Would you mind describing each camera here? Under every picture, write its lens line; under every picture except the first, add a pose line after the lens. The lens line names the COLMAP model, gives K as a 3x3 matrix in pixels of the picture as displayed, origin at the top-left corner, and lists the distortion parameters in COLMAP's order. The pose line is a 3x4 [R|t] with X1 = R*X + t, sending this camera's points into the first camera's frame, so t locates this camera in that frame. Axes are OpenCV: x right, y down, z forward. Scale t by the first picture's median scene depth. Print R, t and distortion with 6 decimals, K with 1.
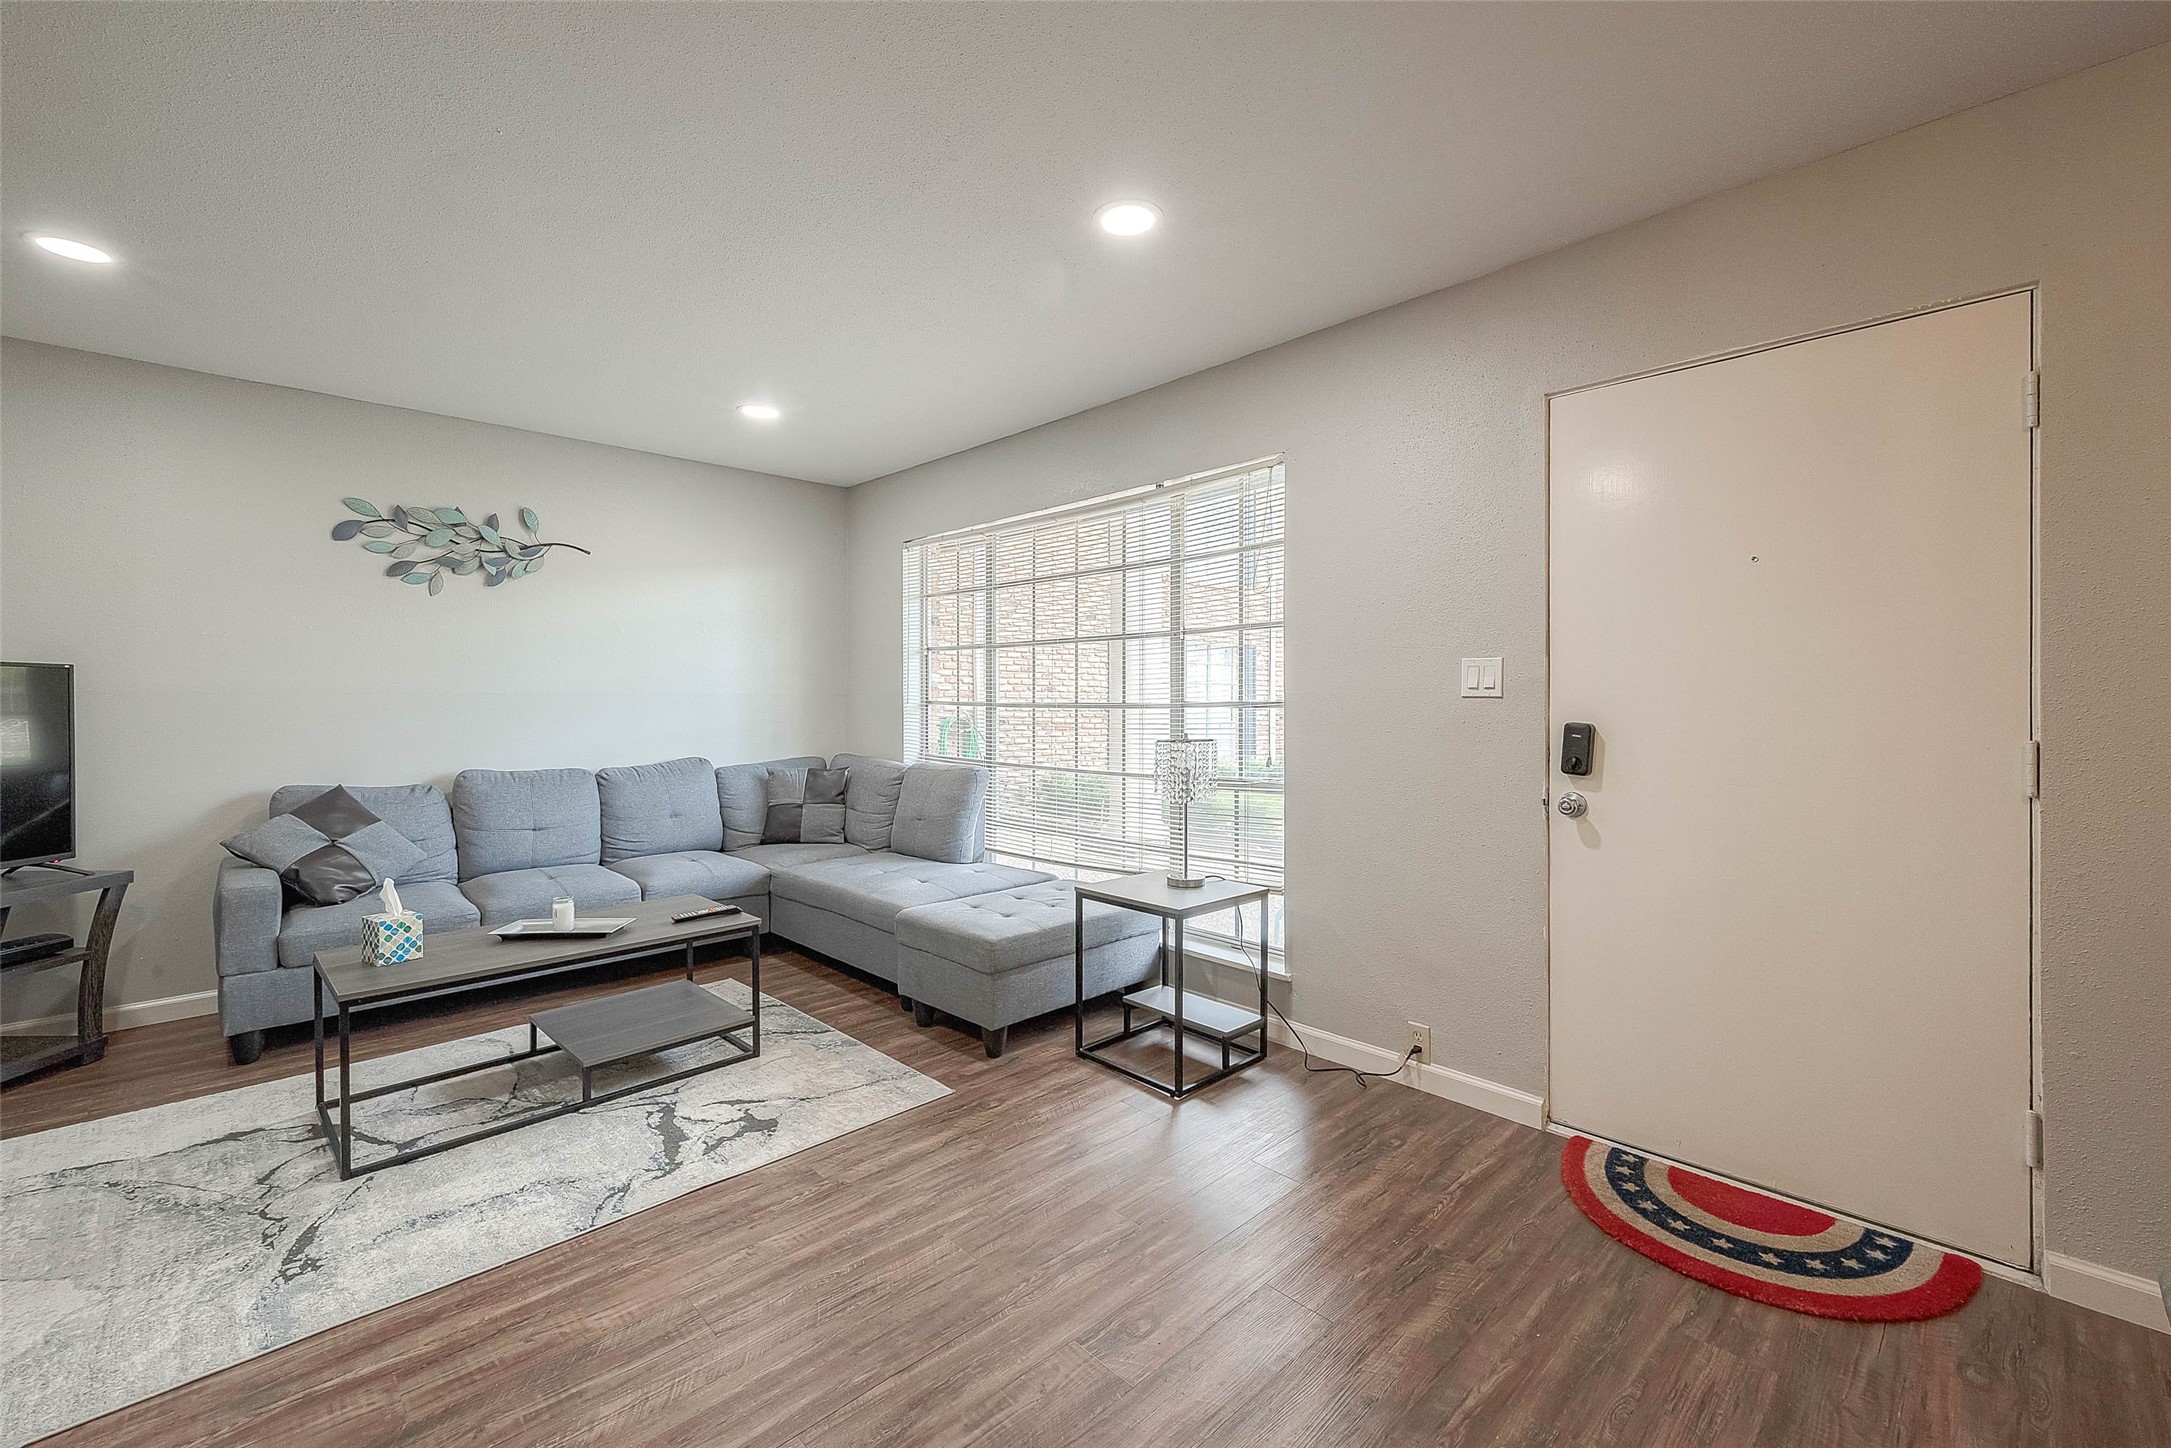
lens RADIAL K [[872.5, 0, 1090.0], [0, 872.5, 708.0], [0, 0, 1]] dist [-0.001310, 0.000016]
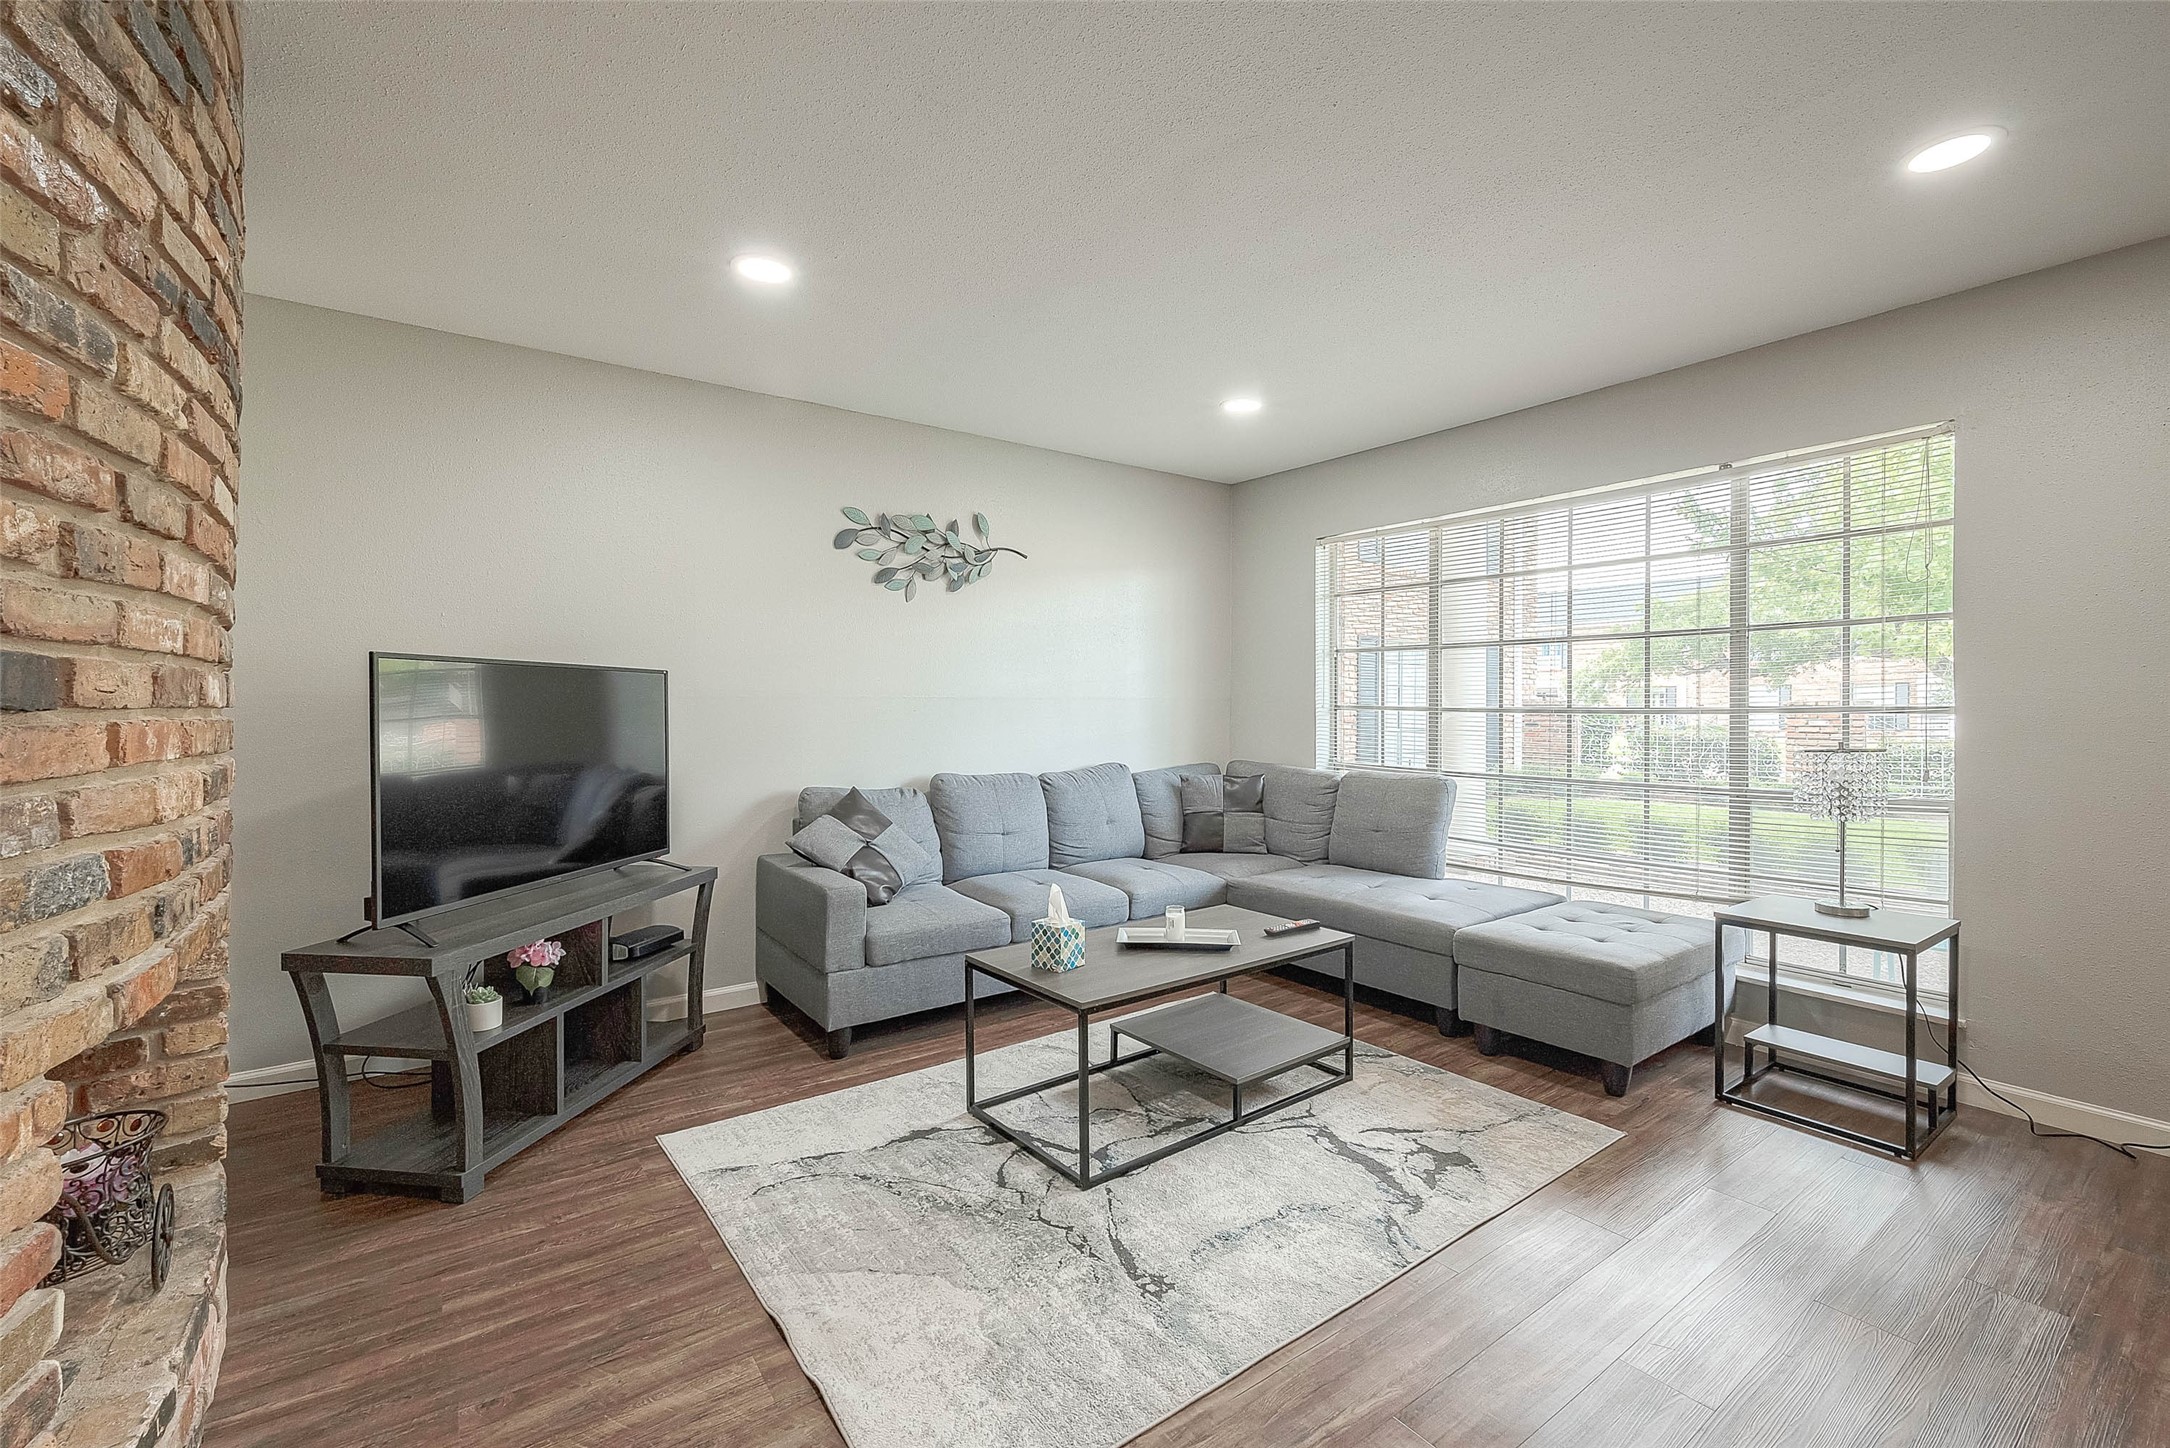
lens RADIAL K [[894.0, 0, 1095.0], [0, 894.0, 713.3], [0, 0, 1]] dist [0.000460, 0.000171]
pose [[0.990408, 0.001600, -0.138163, -0.465236], [-0.001547, 0.999999, 0.000490, 0.000447], [0.138164, -0.000271, 0.990409, -0.001974]]
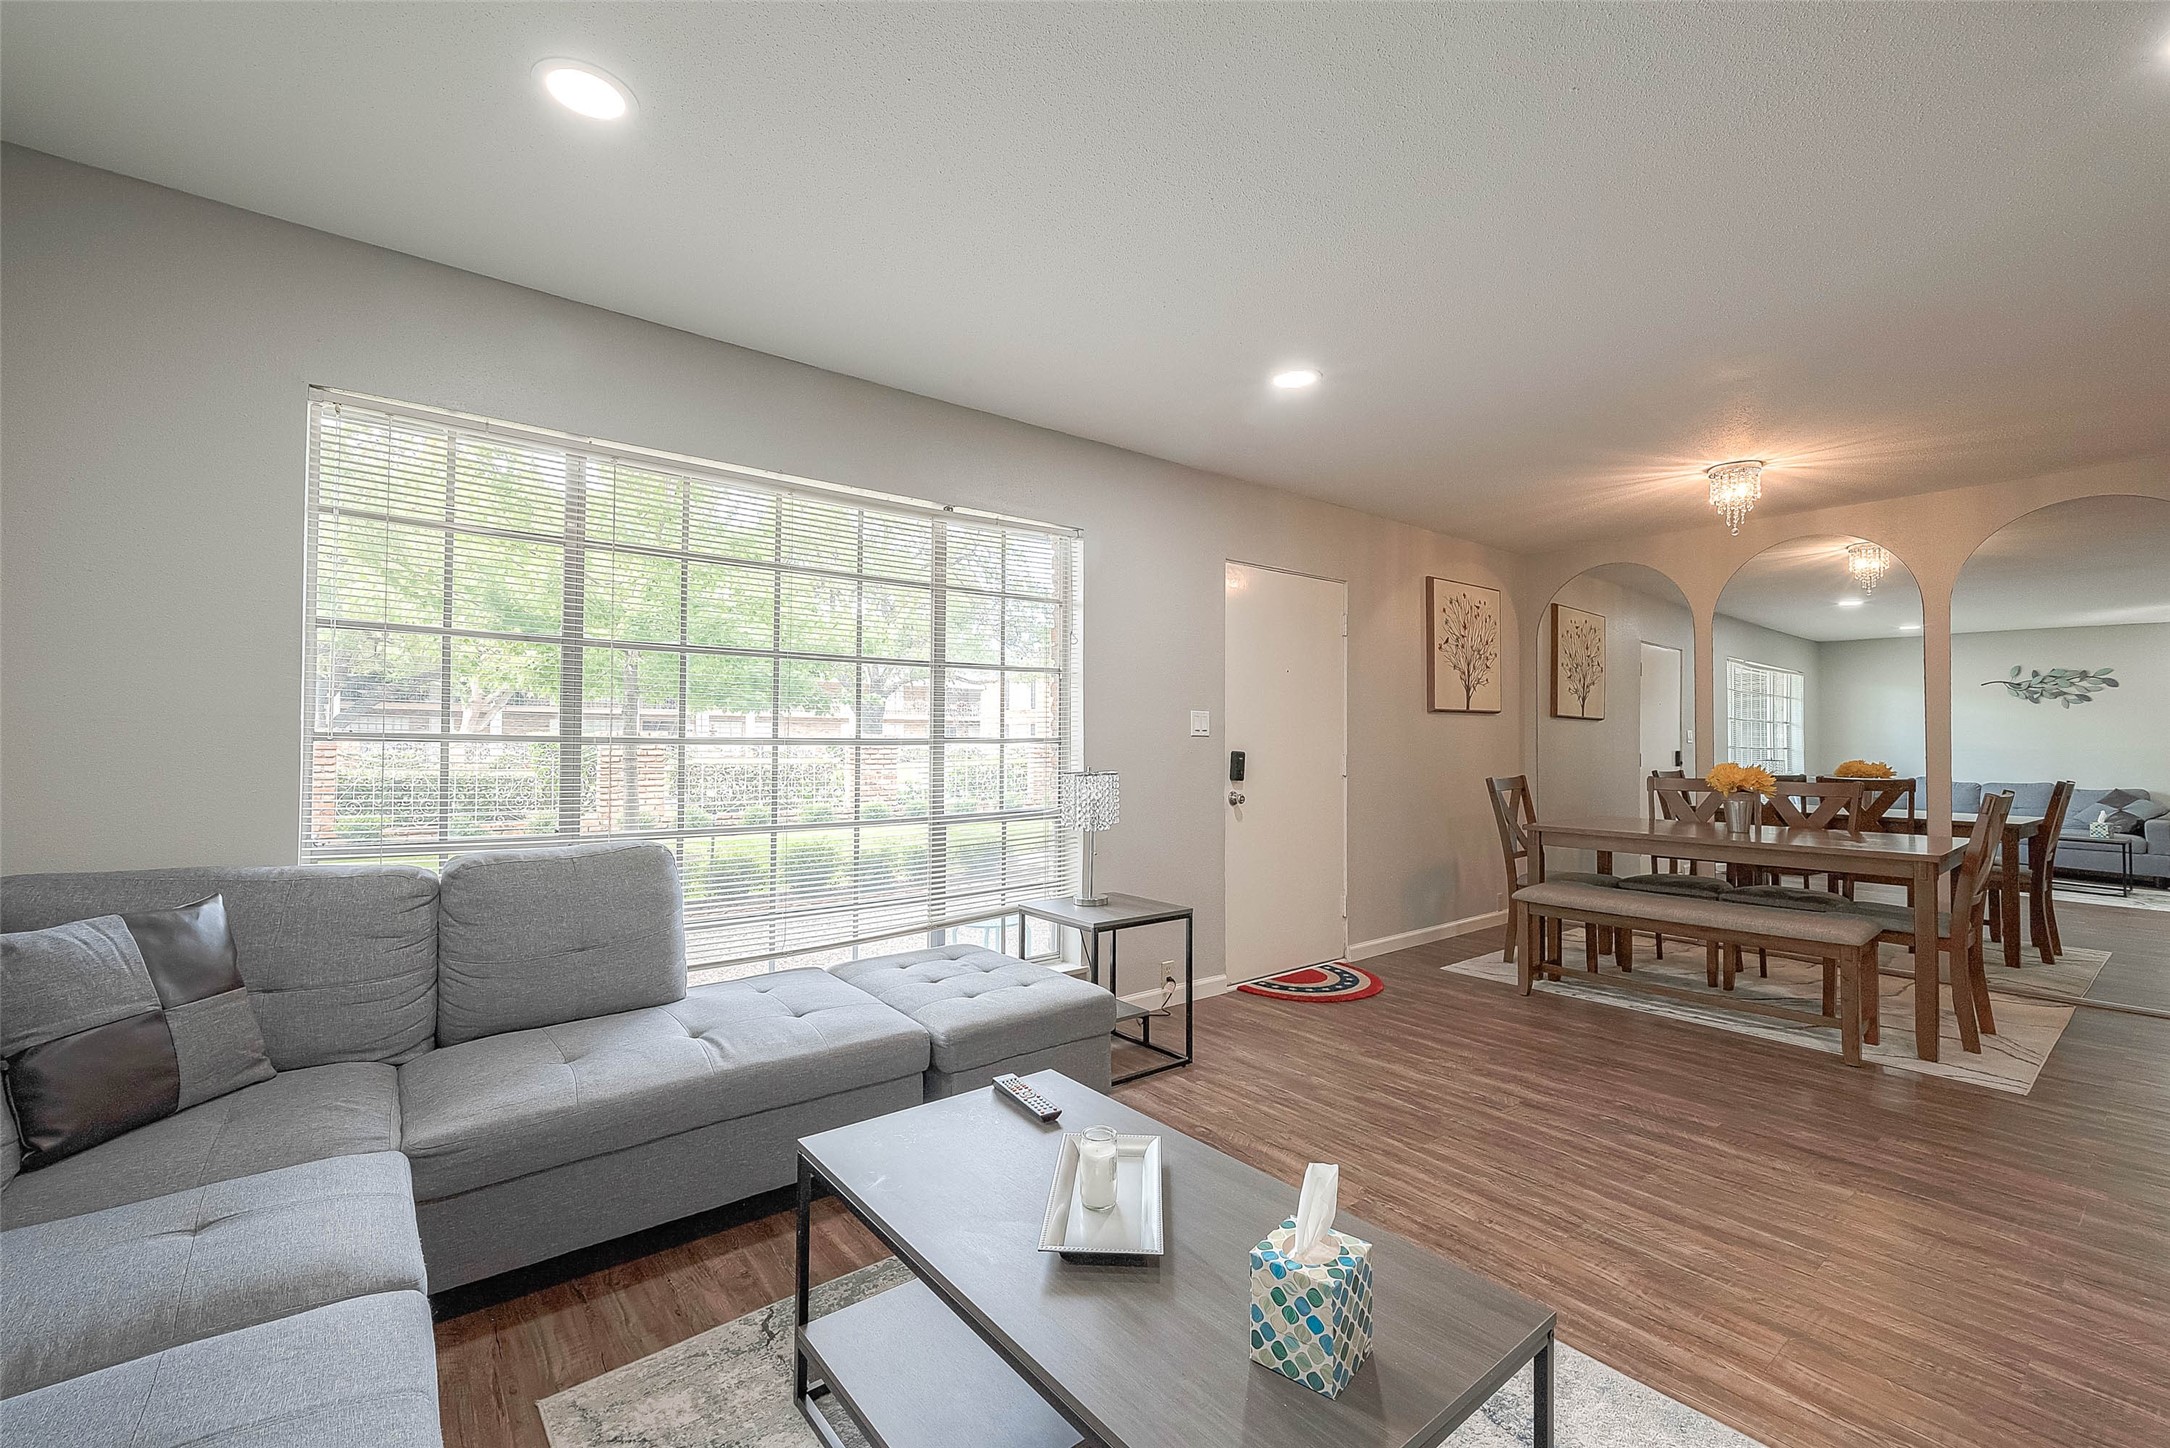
lens RADIAL K [[913.4, 0, 1085.0], [0, 913.4, 724.0], [0, 0, 1]] dist [-0.000286, 0.000023]
pose [[0.109098, 0.016925, 0.993887, -0.938882], [0.002869, 0.999846, -0.017342, -0.004235], [-0.994027, 0.004743, 0.109033, 0.793753]]
